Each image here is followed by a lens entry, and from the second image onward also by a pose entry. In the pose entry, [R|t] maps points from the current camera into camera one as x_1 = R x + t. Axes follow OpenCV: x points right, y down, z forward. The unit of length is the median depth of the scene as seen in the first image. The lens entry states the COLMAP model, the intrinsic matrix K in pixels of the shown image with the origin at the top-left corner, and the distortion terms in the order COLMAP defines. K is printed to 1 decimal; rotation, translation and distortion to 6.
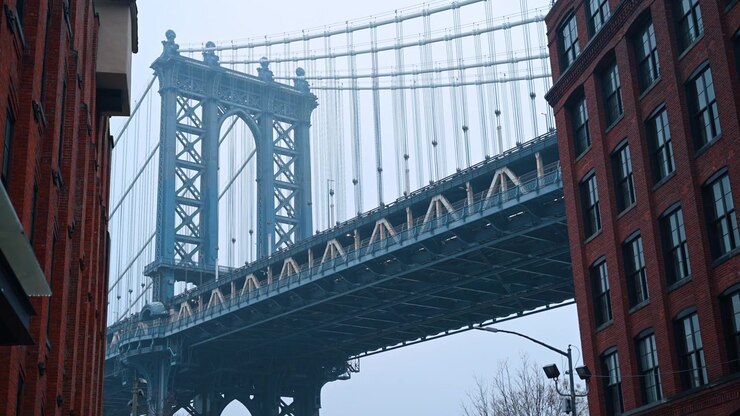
lens RADIAL K [[1056.1, 0, 356.2], [0, 1056.1, 209.0], [0, 0, 1]] dist [0.014604, 0.003211]
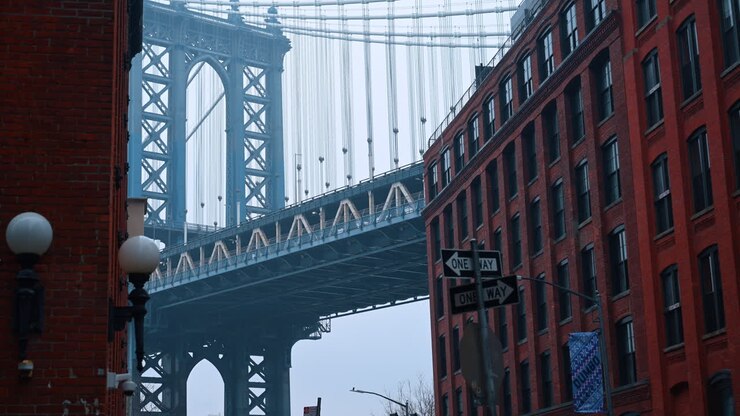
lens RADIAL K [[1282.4, 0, 370.0], [0, 1282.4, 208.0], [0, 0, 1]] dist [-0.014995, -0.253335]
pose [[0.999835, 0.007894, 0.016351, 0.019392], [-0.009285, 0.996179, 0.086844, -0.065094], [-0.015603, -0.086982, 0.996088, -0.180457]]
